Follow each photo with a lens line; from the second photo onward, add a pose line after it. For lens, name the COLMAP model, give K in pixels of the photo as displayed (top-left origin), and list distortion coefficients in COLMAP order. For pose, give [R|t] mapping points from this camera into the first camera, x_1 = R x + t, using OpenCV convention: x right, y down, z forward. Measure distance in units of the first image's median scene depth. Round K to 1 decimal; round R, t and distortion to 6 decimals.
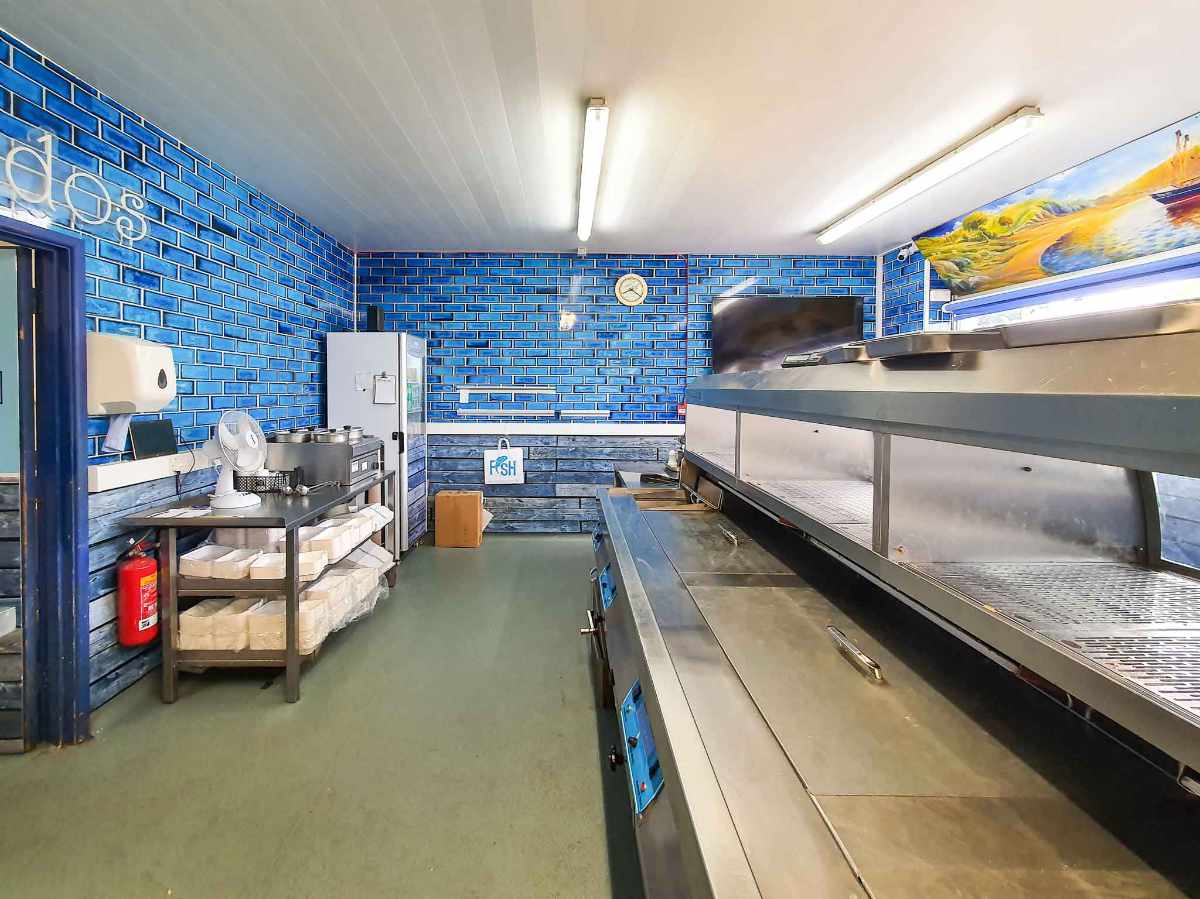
lens RADIAL K [[484.8, 0, 564.1], [0, 484.8, 398.6], [0, 0, 1]] dist [-0.000318, -0.000080]
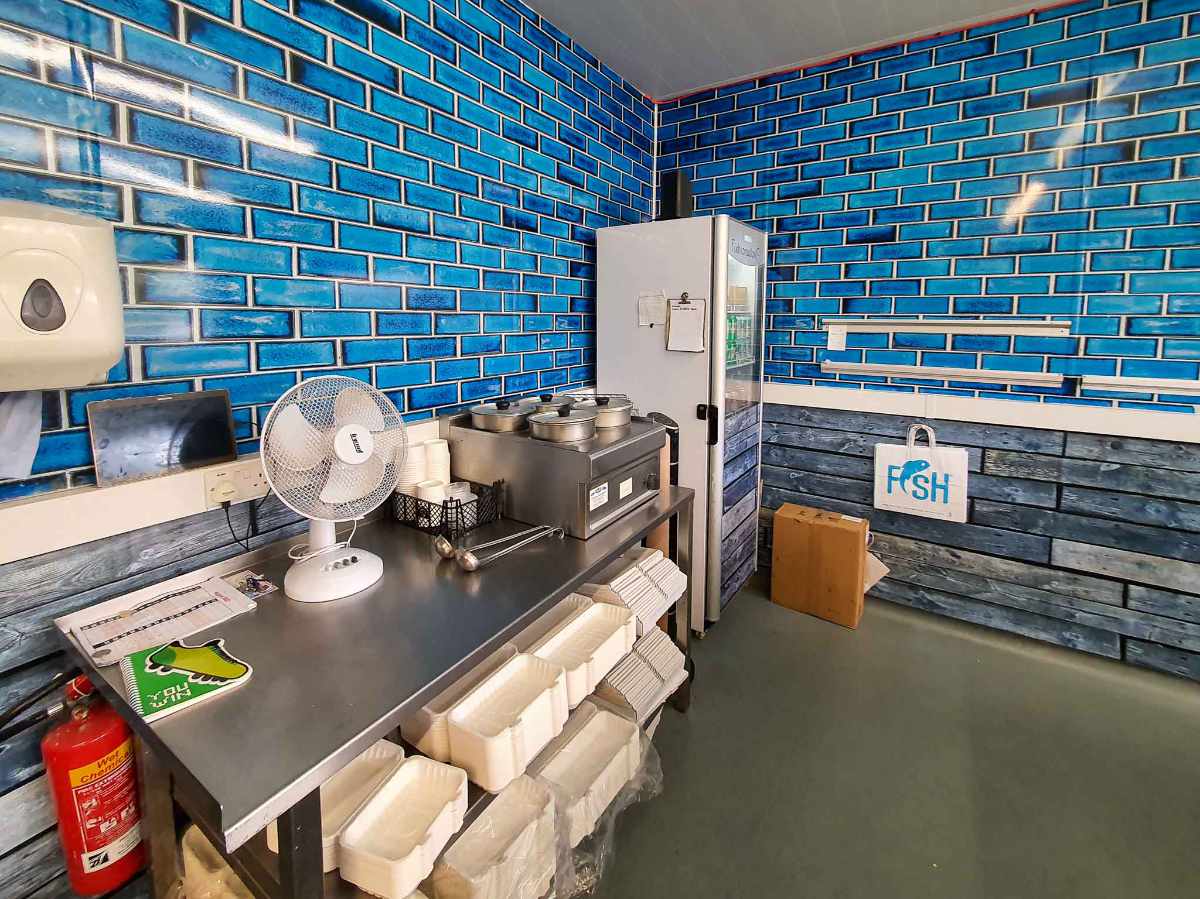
lens RADIAL K [[473.0, 0, 594.0], [0, 473.0, 351.5], [0, 0, 1]] dist [-0.000538, -0.000422]
pose [[0.812466, 0.043525, -0.581381, -0.123003], [-0.014496, 0.998409, 0.054487, -0.013954], [0.582828, -0.035841, 0.811805, 0.432282]]
